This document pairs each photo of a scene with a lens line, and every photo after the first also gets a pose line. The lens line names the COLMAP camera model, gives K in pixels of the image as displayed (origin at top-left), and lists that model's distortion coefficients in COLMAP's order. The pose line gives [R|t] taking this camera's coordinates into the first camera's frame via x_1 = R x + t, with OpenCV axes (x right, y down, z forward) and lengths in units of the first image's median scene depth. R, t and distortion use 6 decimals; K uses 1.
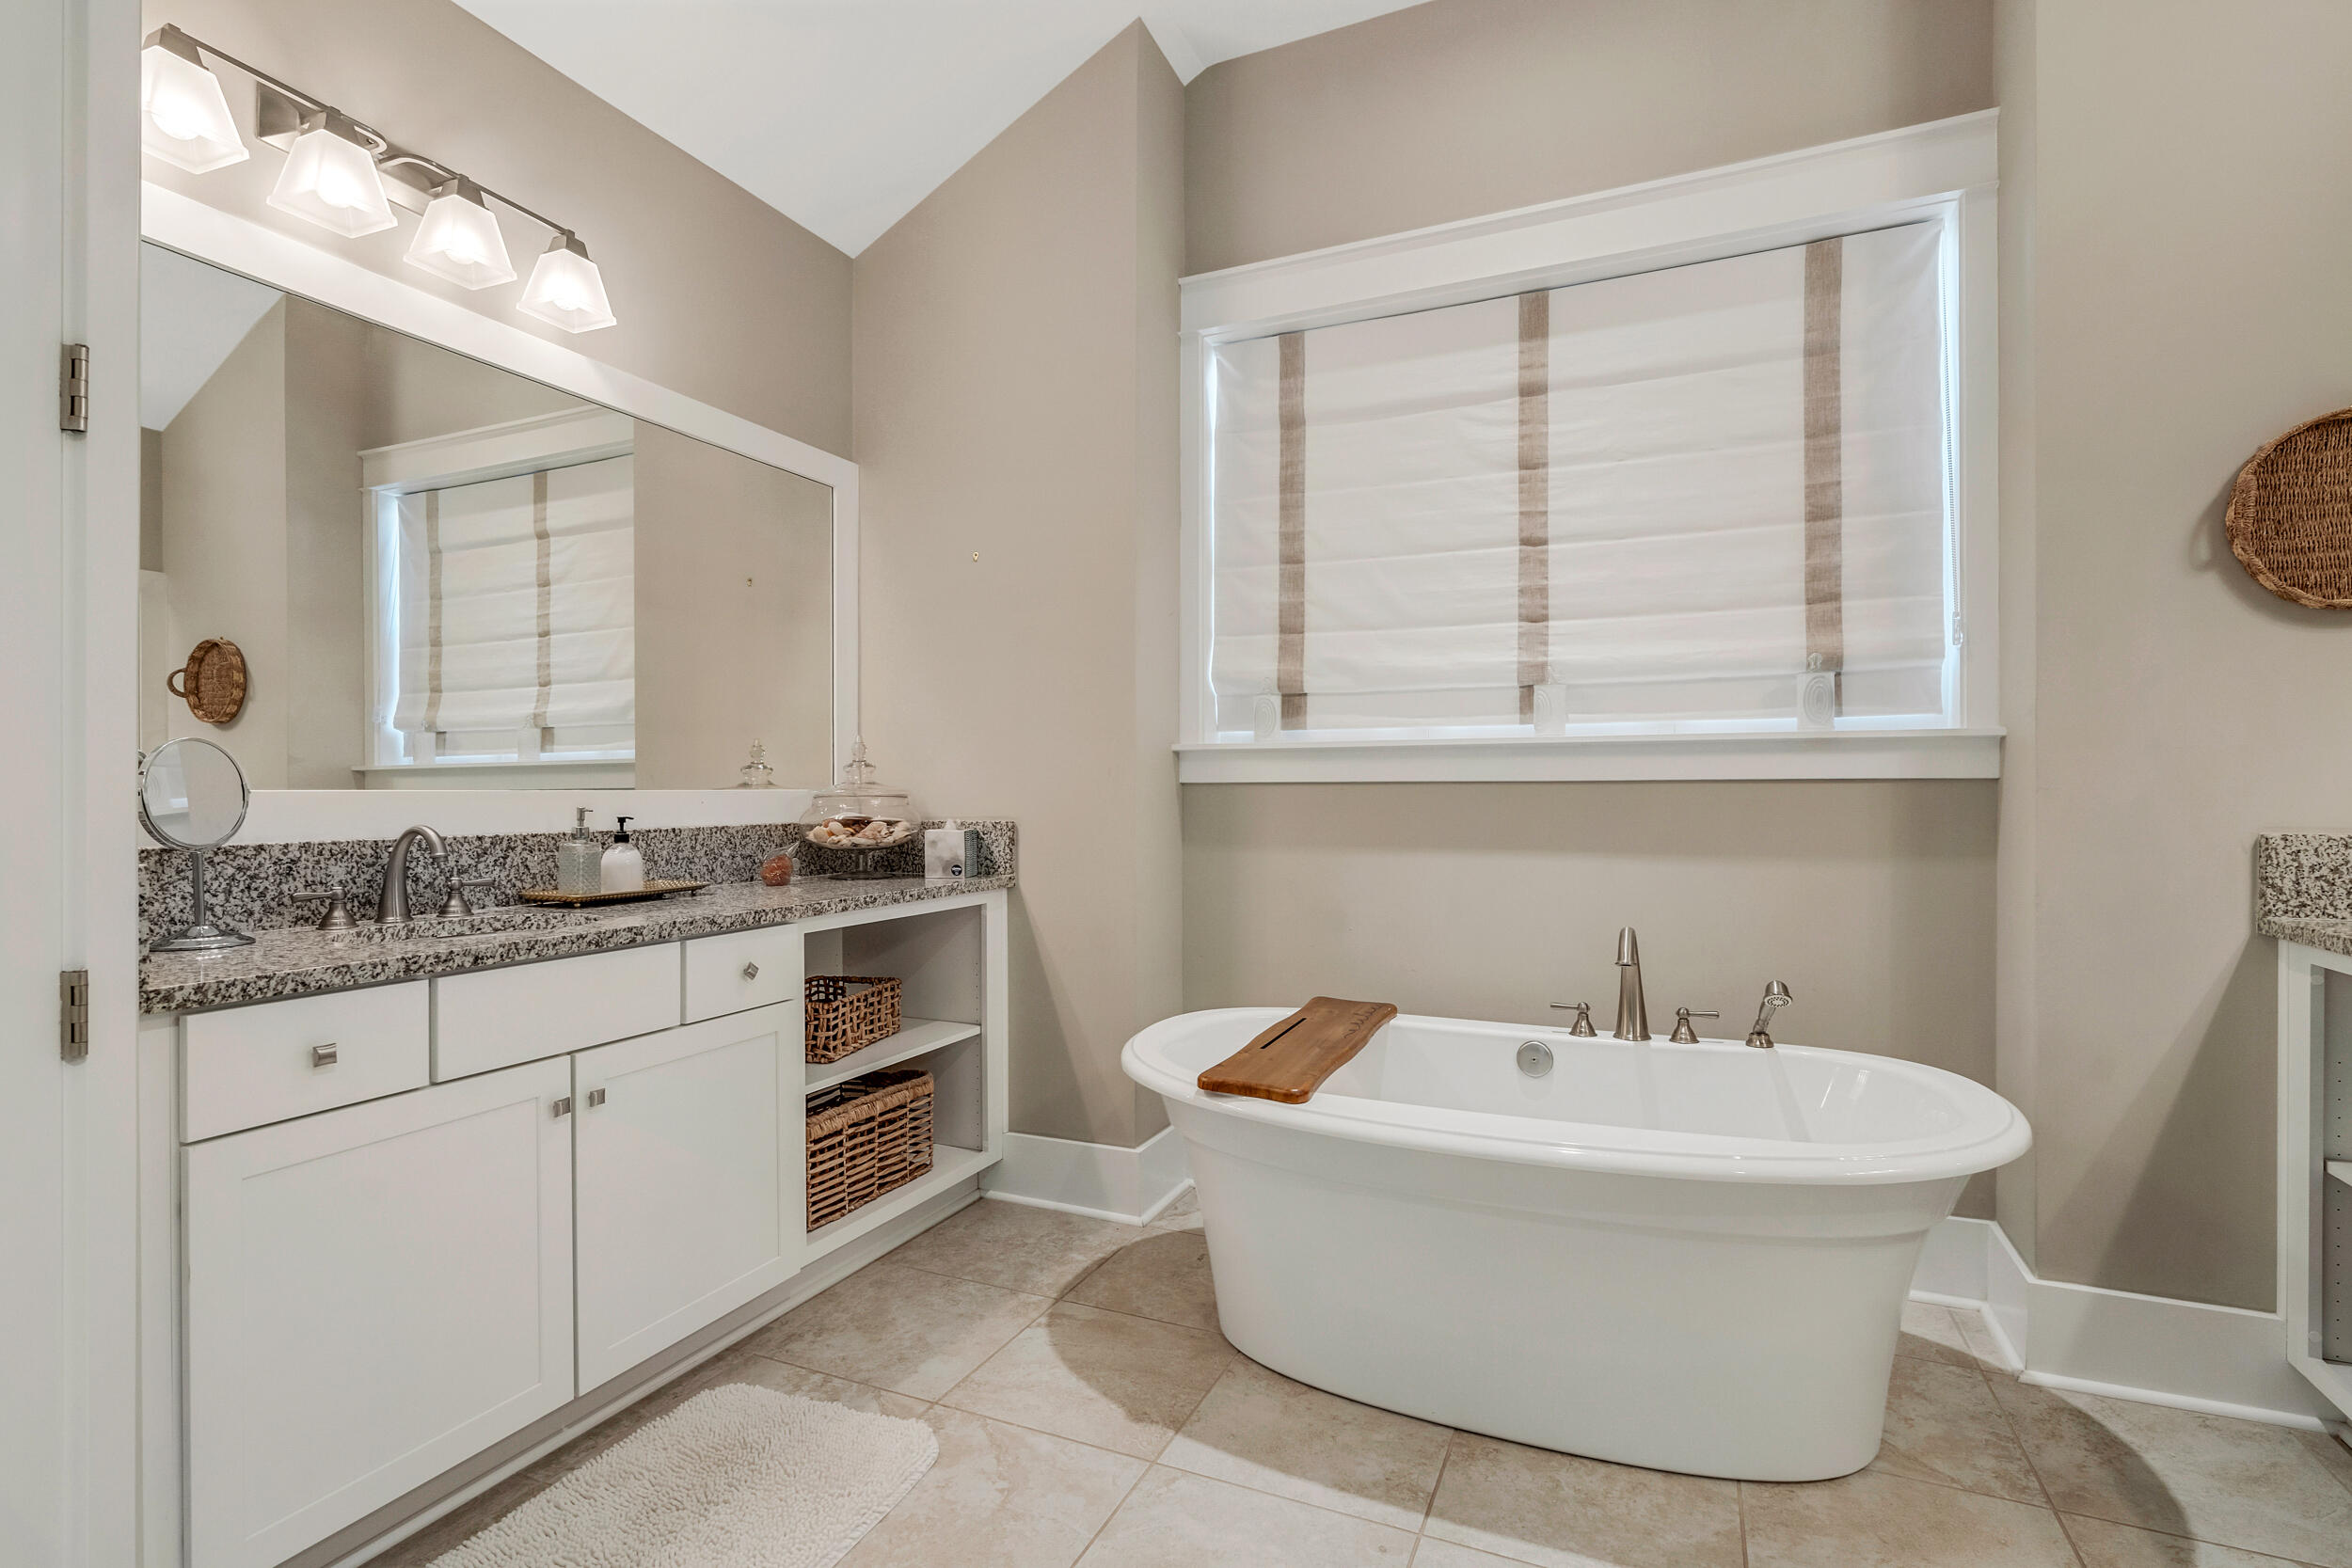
lens RADIAL K [[1105.6, 0, 1187.9], [0, 1105.6, 796.2], [0, 0, 1]] dist [-0.007725, 0.003532]
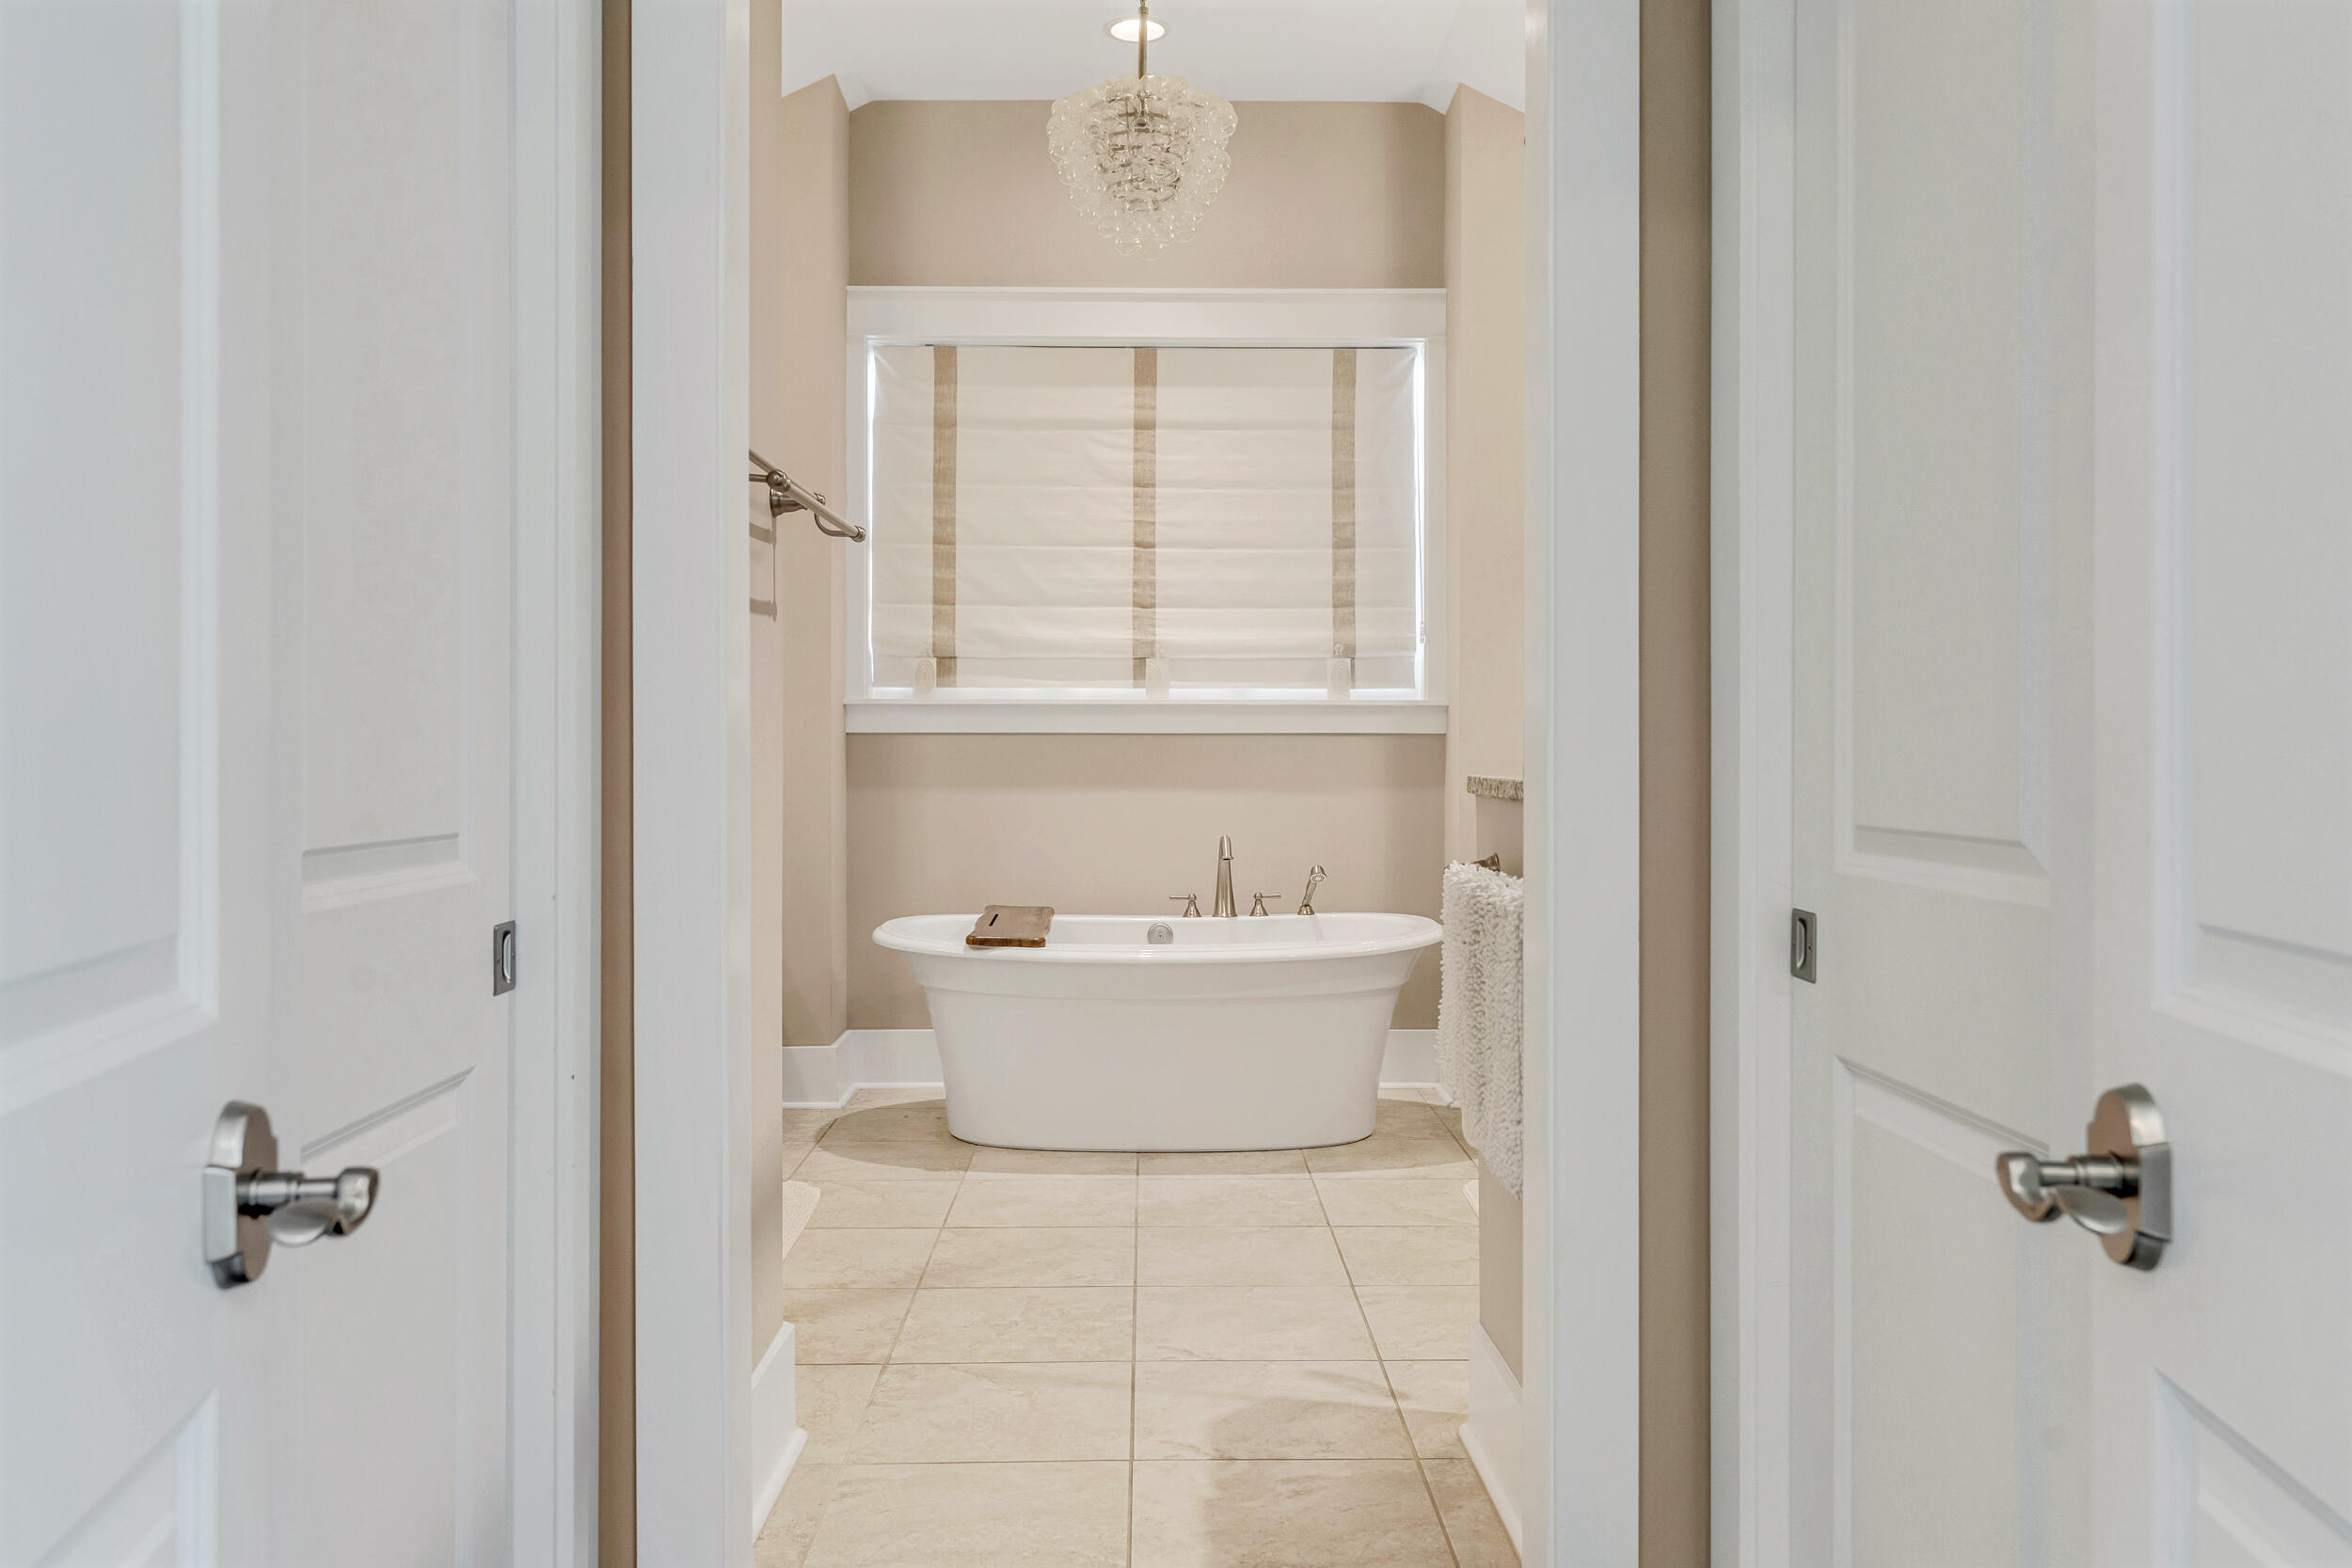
lens RADIAL K [[1838.6, 0, 1172.1], [0, 1838.6, 756.1], [0, 0, 1]] dist [0.001891, 0.000572]
pose [[0.907258, 0.000264, 0.420574, -0.601205], [-0.001212, 0.999997, 0.001987, 0.009244], [-0.420572, -0.002313, 0.907256, -1.023968]]
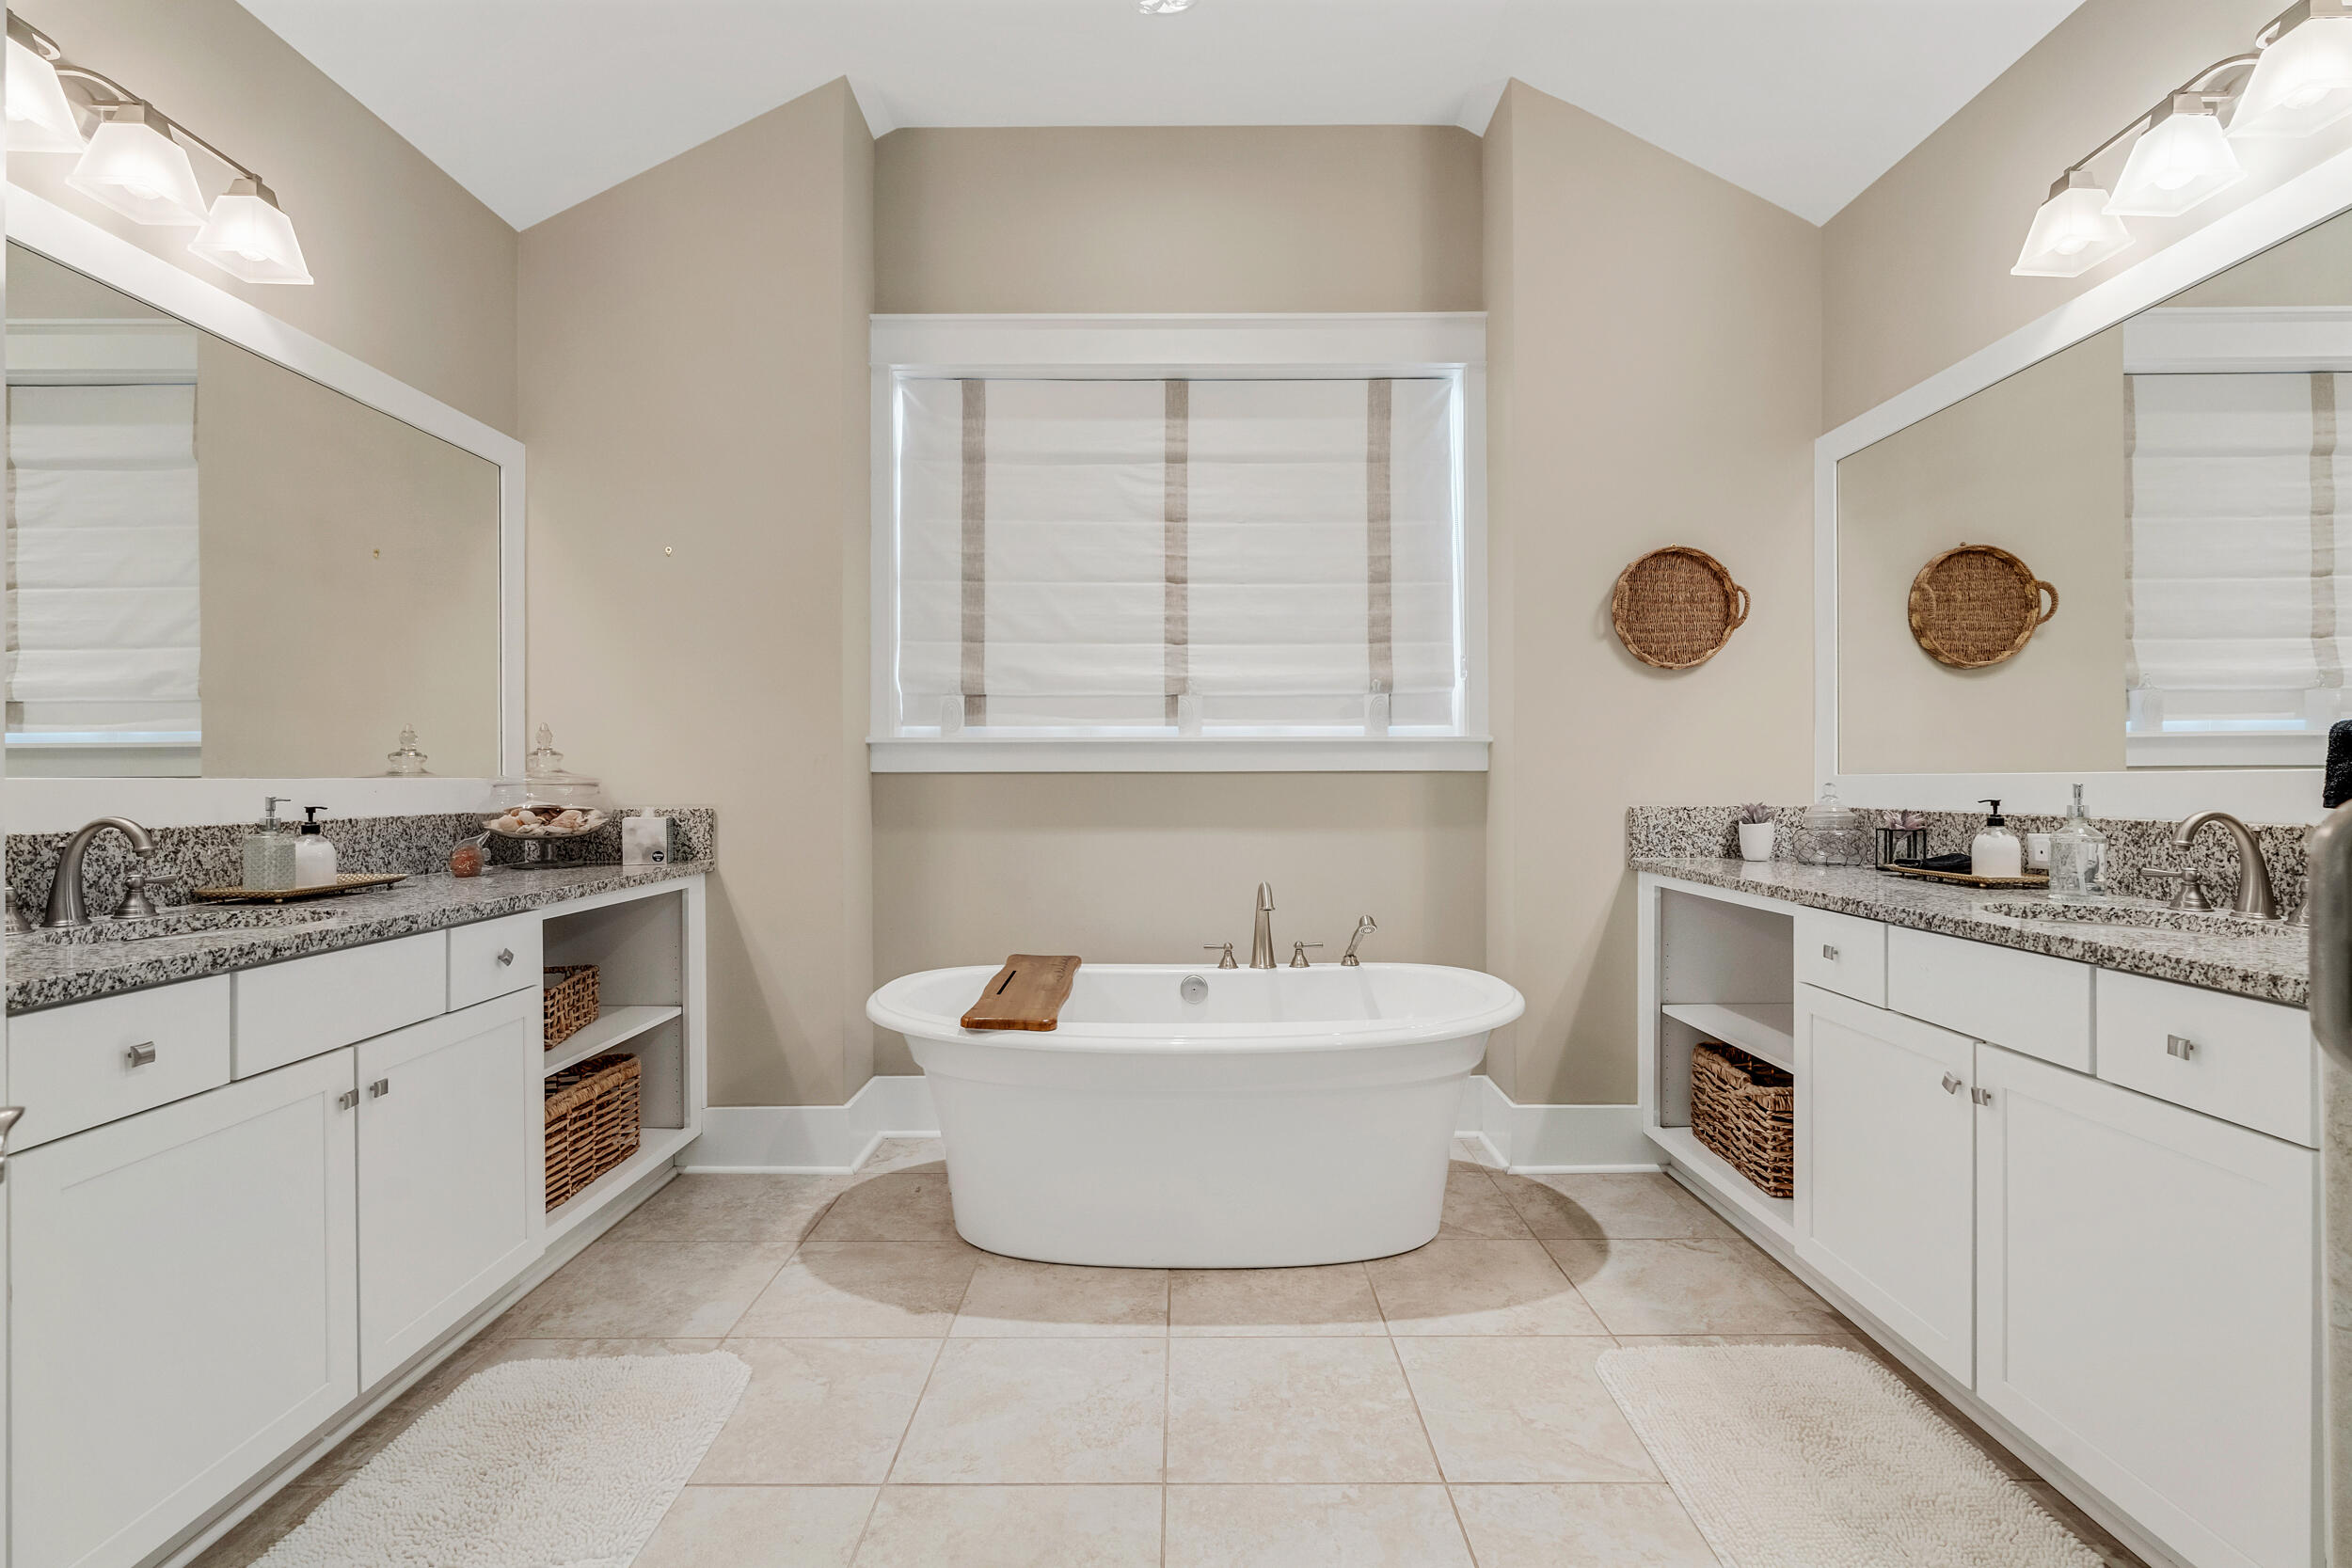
lens RADIAL K [[1078.5, 0, 1176.0], [0, 1078.5, 784.0], [0, 0, 1]] dist [-0.009748, 0.007388]
pose [[0.915060, -0.001376, 0.403316, -0.196945], [0.002118, 0.999997, -0.001392, 0.002061], [-0.403313, 0.002128, 0.915060, -0.126167]]
